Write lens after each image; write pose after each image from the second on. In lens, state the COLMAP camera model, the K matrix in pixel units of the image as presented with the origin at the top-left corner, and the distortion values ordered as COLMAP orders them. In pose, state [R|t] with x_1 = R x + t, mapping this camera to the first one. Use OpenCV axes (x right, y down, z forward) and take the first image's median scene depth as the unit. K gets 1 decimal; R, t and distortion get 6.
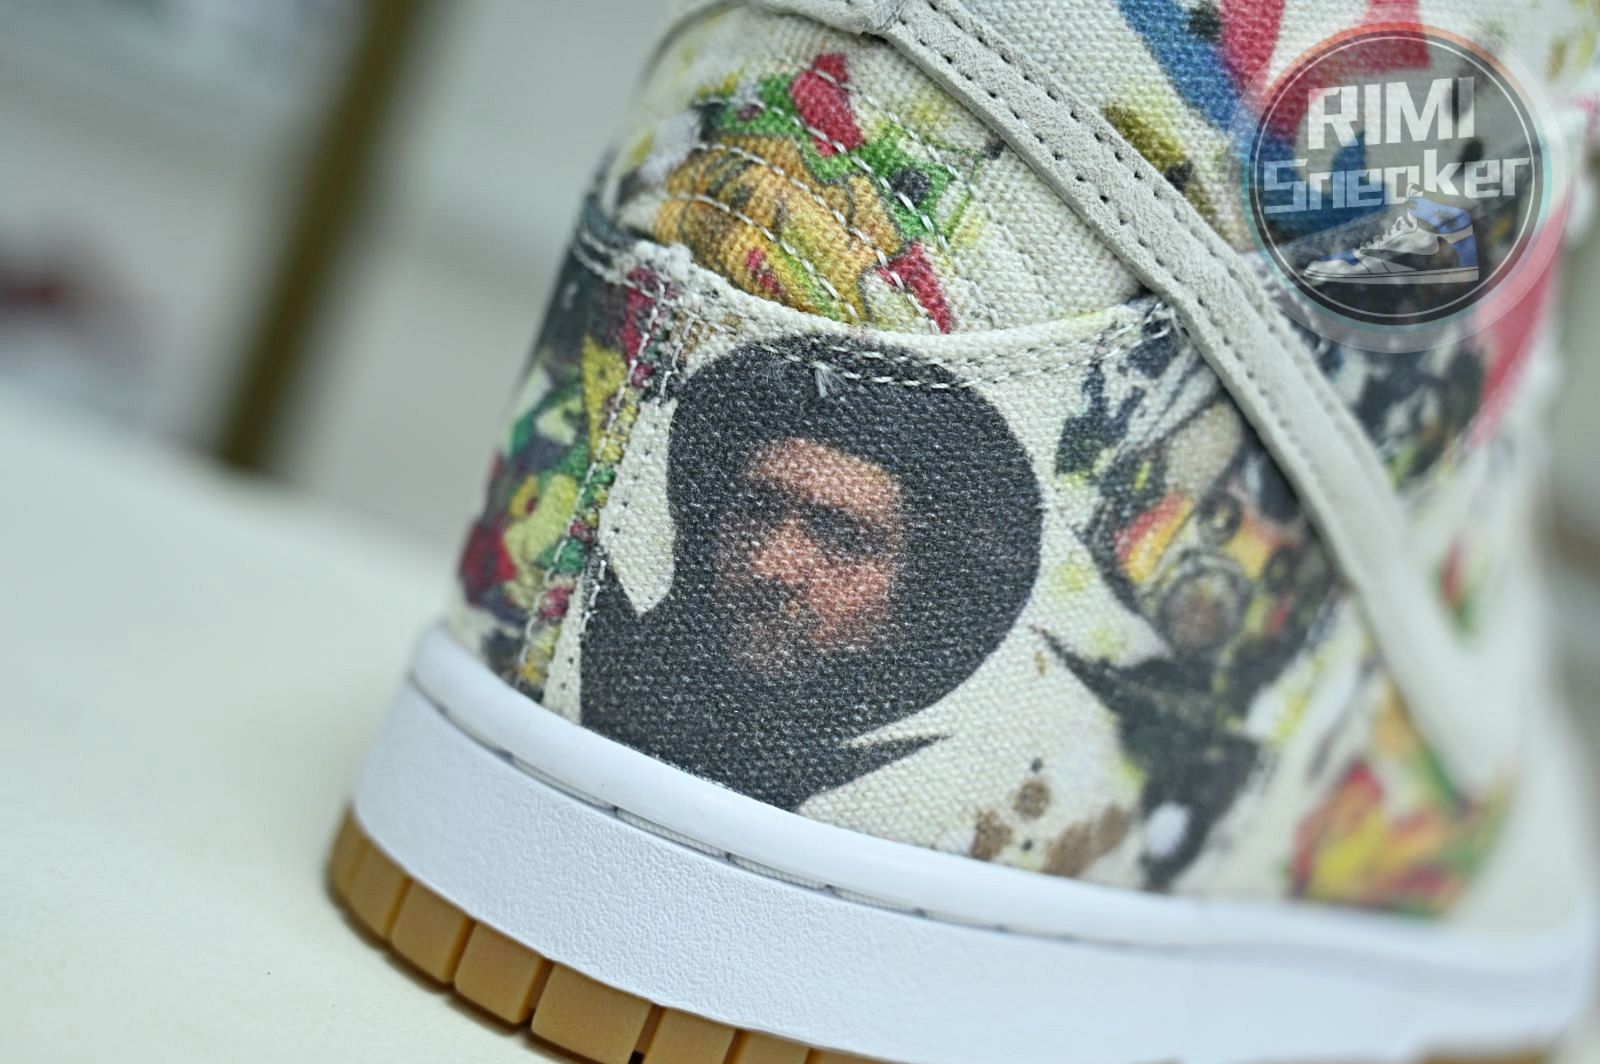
lens RADIAL K [[2275.2, 0, 800.0], [0, 2275.2, 532.0], [0, 0, 1]] dist [0.010386, -0.006176]
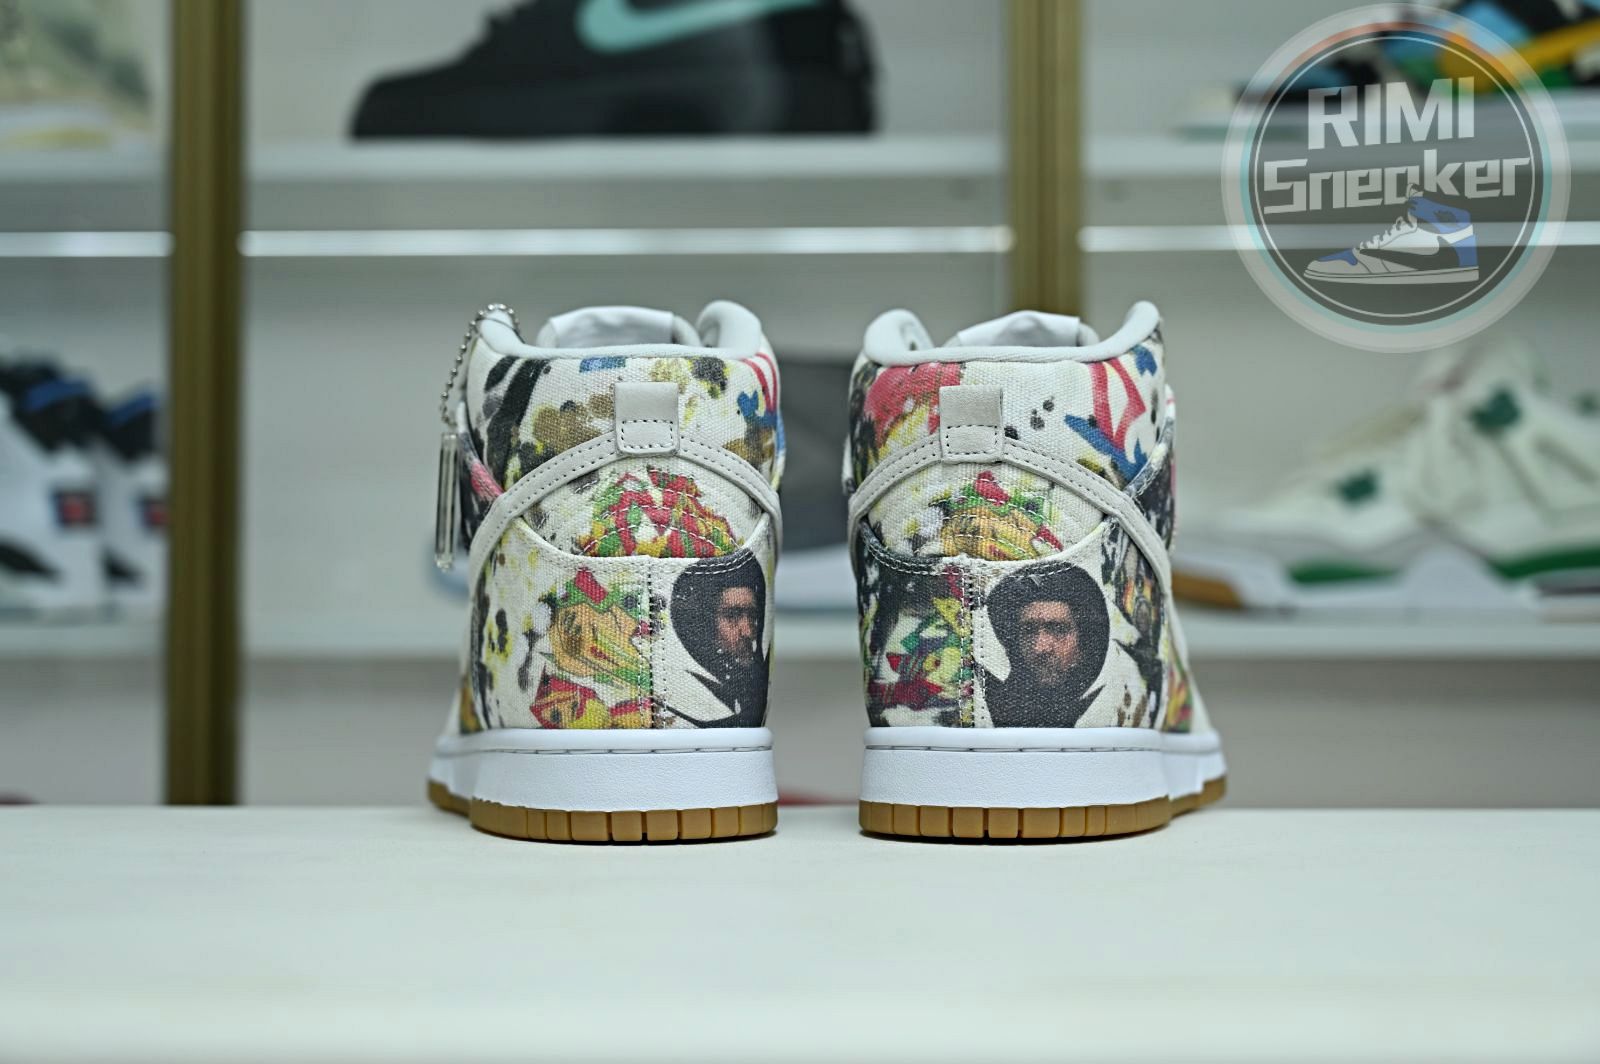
lens RADIAL K [[2380.1, 0, 800.0], [0, 2380.1, 532.0], [0, 0, 1]] dist [-0.036094, -0.018037]
pose [[0.863095, -0.324786, 0.386758, -1.344327], [0.357294, 0.933900, -0.013087, -0.184427], [-0.356943, 0.149482, 0.922088, -1.616924]]
